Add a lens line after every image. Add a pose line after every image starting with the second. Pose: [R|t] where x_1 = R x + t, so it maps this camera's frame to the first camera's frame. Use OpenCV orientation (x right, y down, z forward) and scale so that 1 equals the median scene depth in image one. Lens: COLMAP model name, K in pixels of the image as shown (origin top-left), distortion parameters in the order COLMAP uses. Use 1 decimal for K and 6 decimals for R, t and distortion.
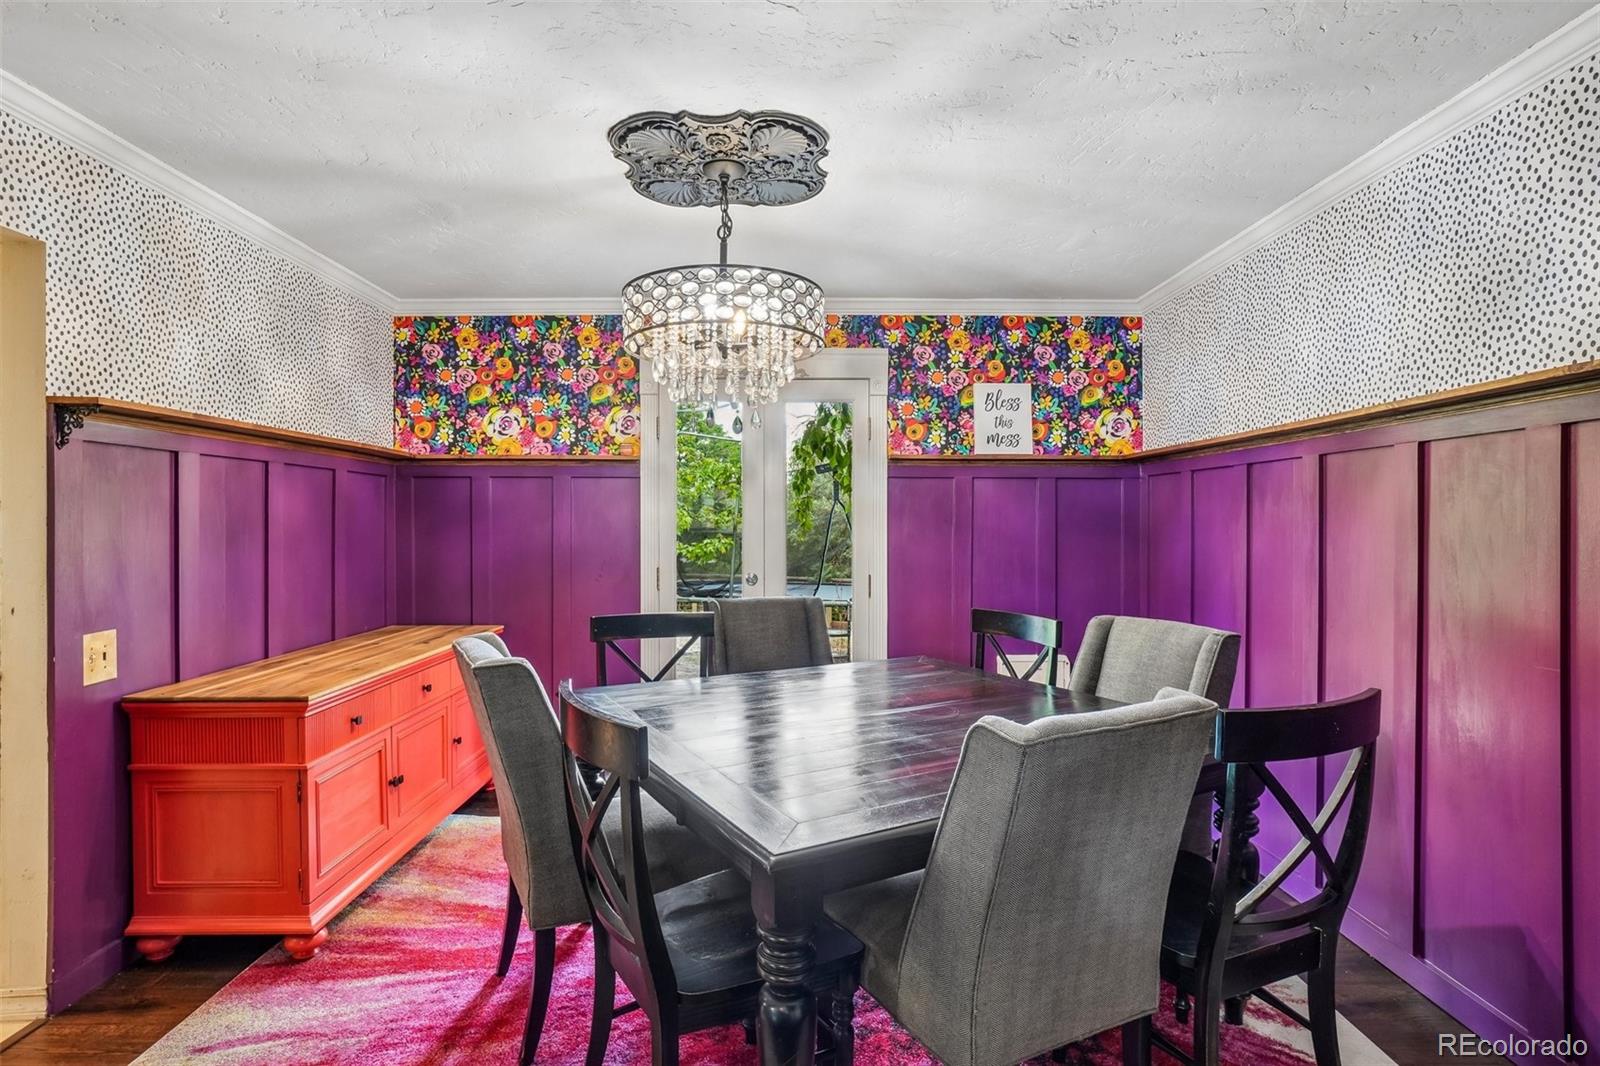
lens RADIAL K [[835.1, 0, 801.3], [0, 835.1, 522.7], [0, 0, 1]] dist [-0.044297, 0.025093]
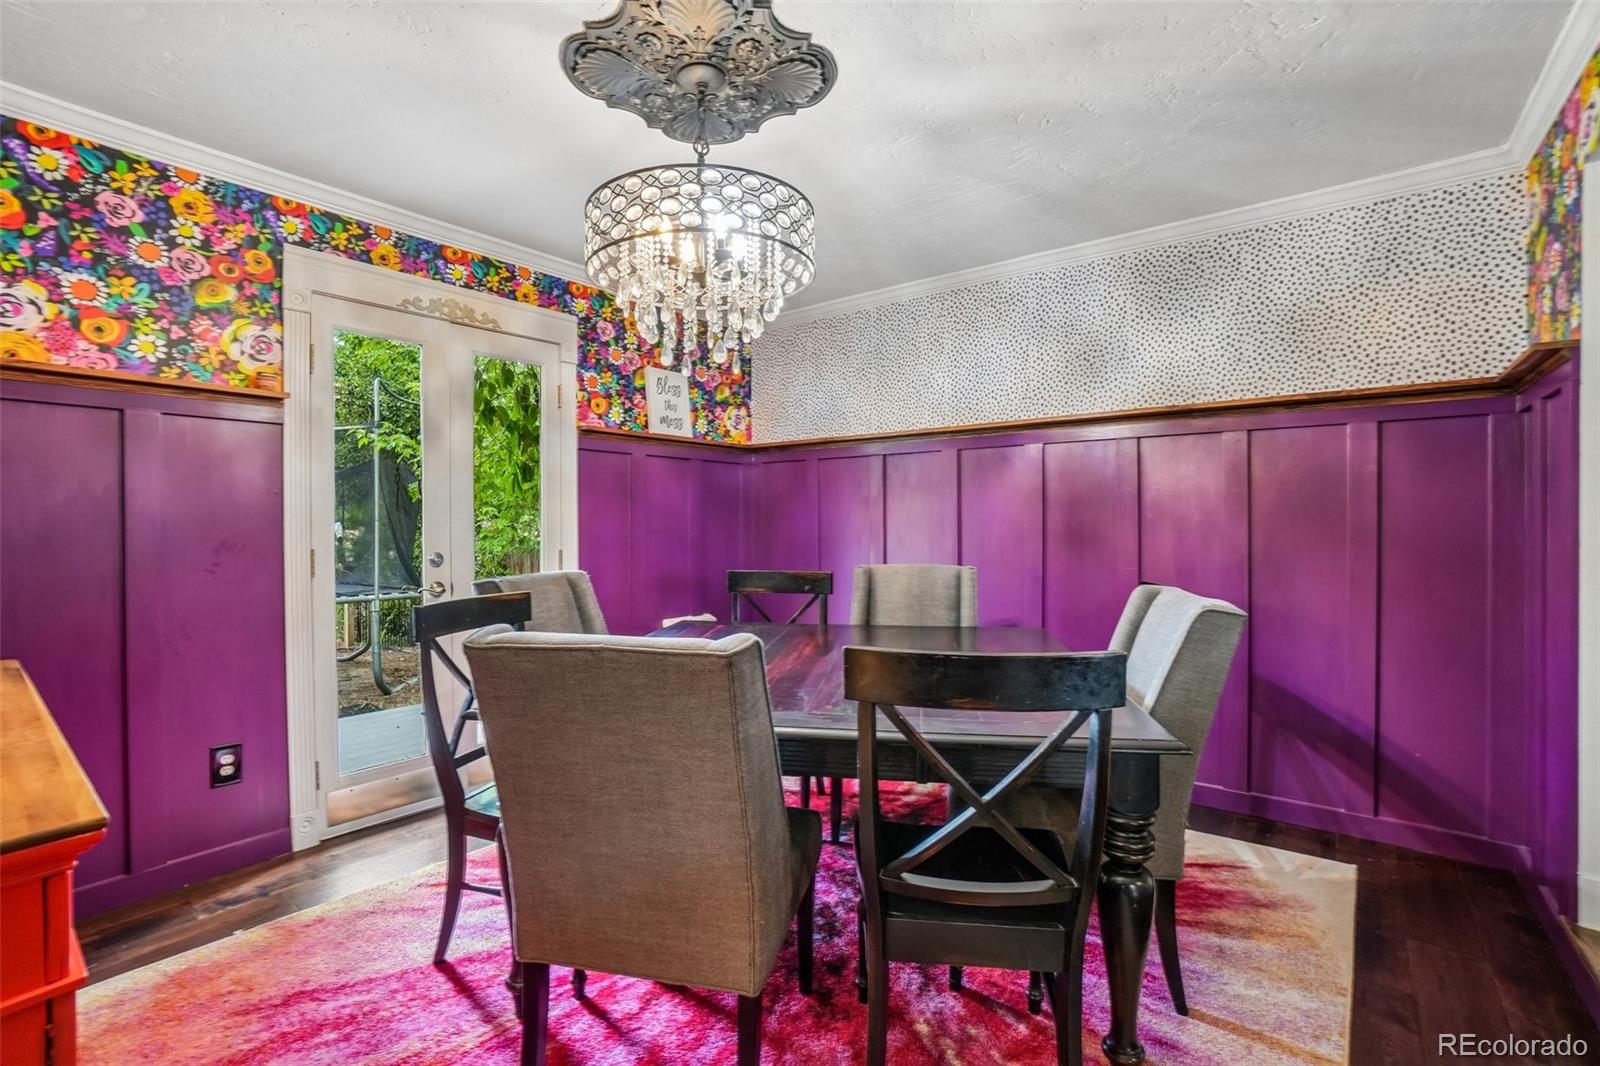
lens RADIAL K [[720.9, 0, 791.1], [0, 720.9, 531.9], [0, 0, 1]] dist [-0.065173, 0.024195]
pose [[0.621990, -0.013133, 0.782915, -0.397081], [0.005421, 0.999908, 0.012466, 0.033913], [-0.783007, -0.003509, 0.622003, 0.282559]]
